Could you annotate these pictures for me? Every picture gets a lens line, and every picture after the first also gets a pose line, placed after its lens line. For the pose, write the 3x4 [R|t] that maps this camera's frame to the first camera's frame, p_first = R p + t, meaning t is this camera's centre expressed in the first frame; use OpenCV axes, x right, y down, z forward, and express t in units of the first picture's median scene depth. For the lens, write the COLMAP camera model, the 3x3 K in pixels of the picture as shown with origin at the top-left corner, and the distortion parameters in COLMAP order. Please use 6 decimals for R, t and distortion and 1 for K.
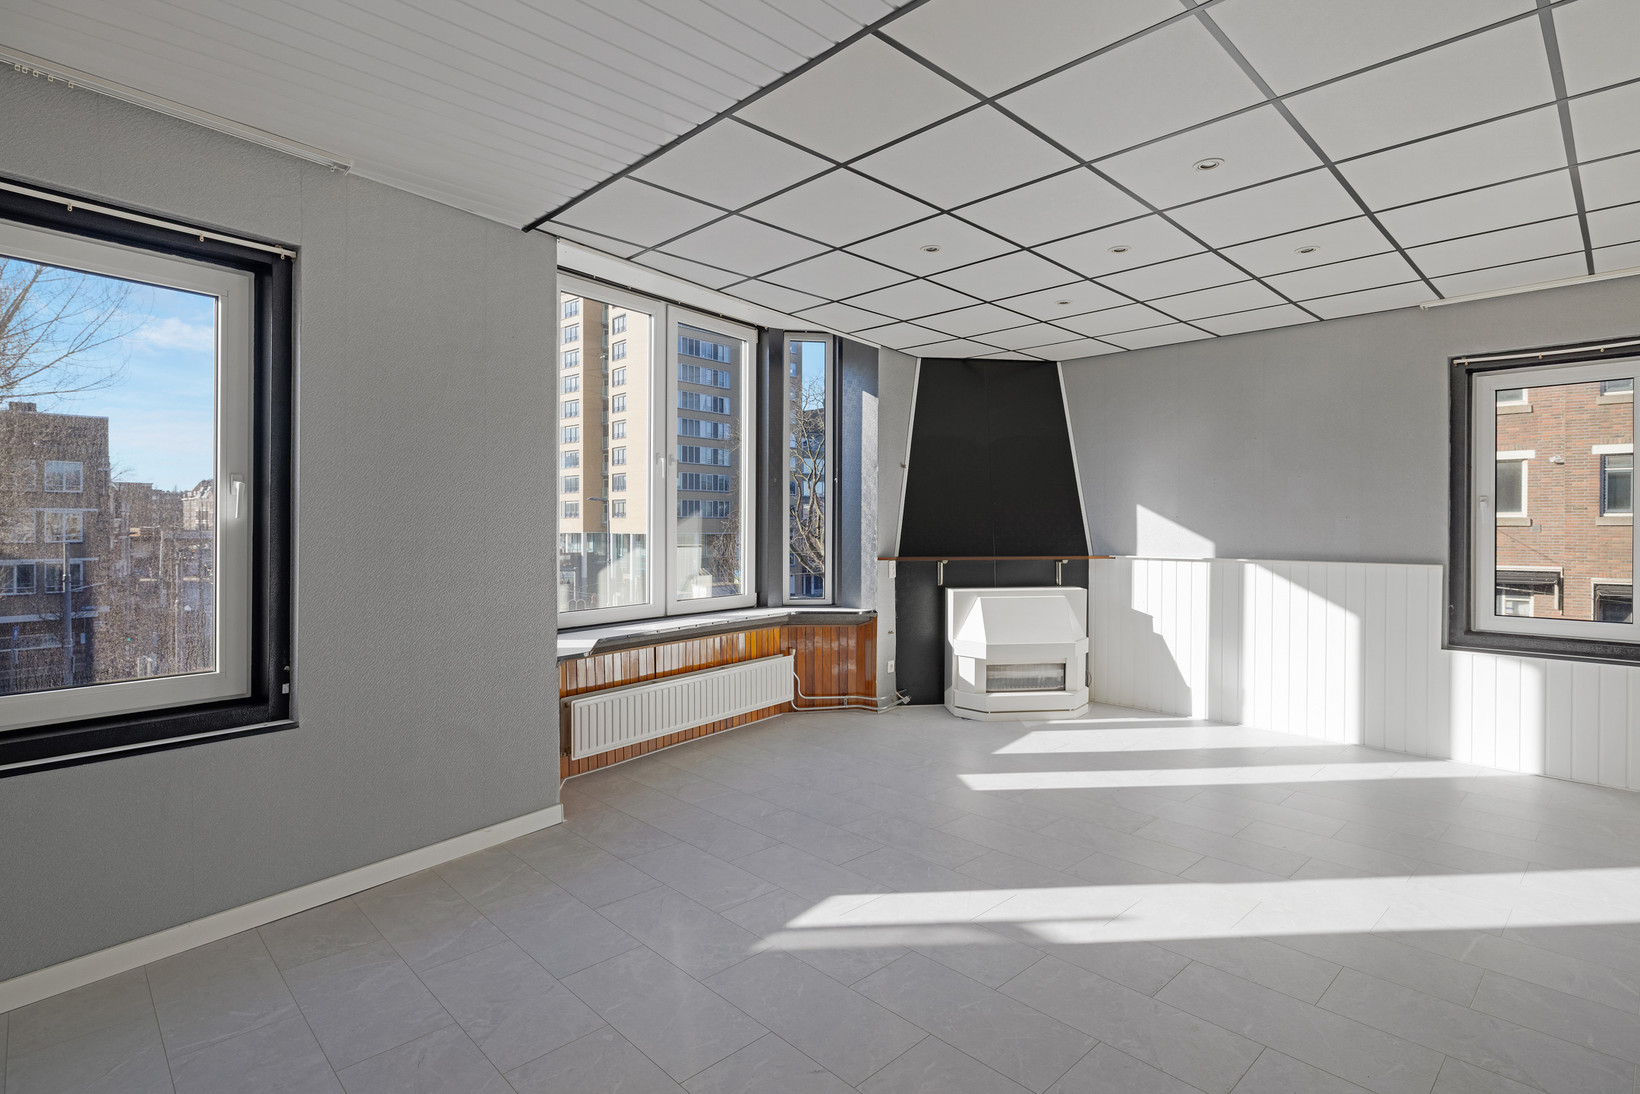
lens RADIAL K [[813.2, 0, 818.4], [0, 813.2, 546.5], [0, 0, 1]] dist [-0.005355, 0.000815]
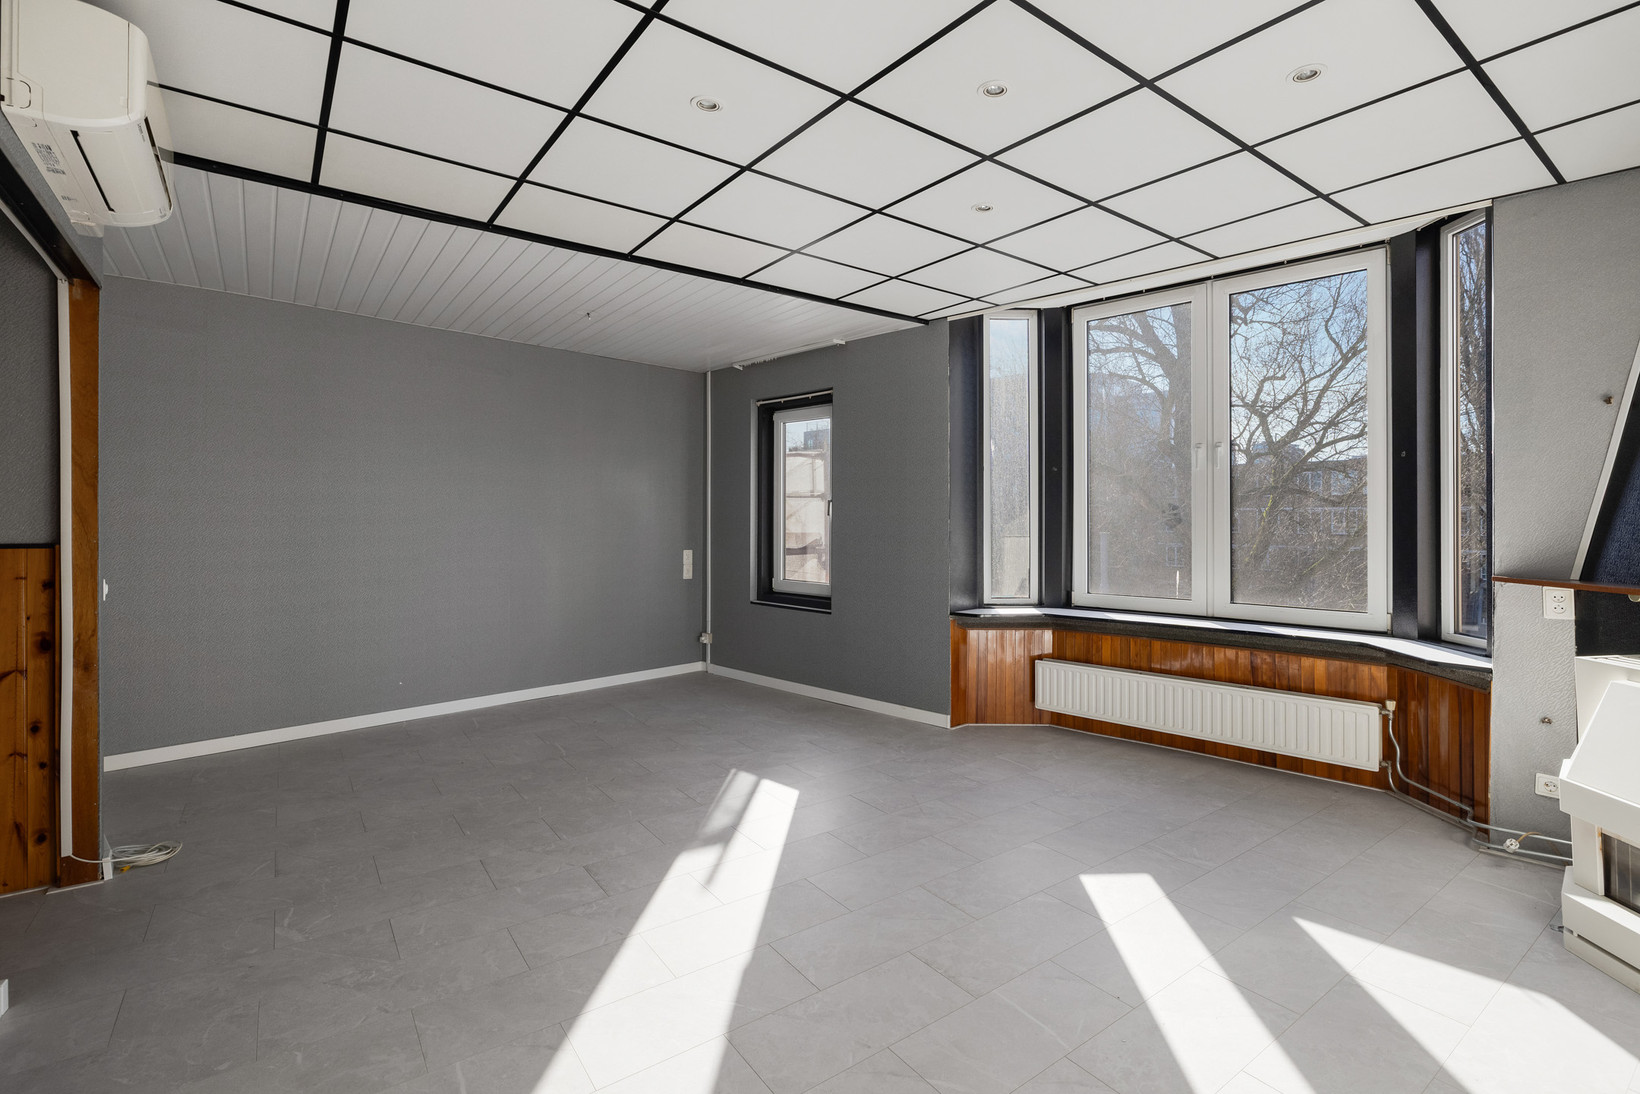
lens RADIAL K [[765.9, 0, 890.6], [0, 765.9, 542.6], [0, 0, 1]] dist [-0.004722, 0.001372]
pose [[-0.084450, 0.028911, -0.996008, 1.118582], [-0.026839, 0.999150, 0.031278, -0.026517], [0.996066, 0.029373, -0.083603, 1.103664]]
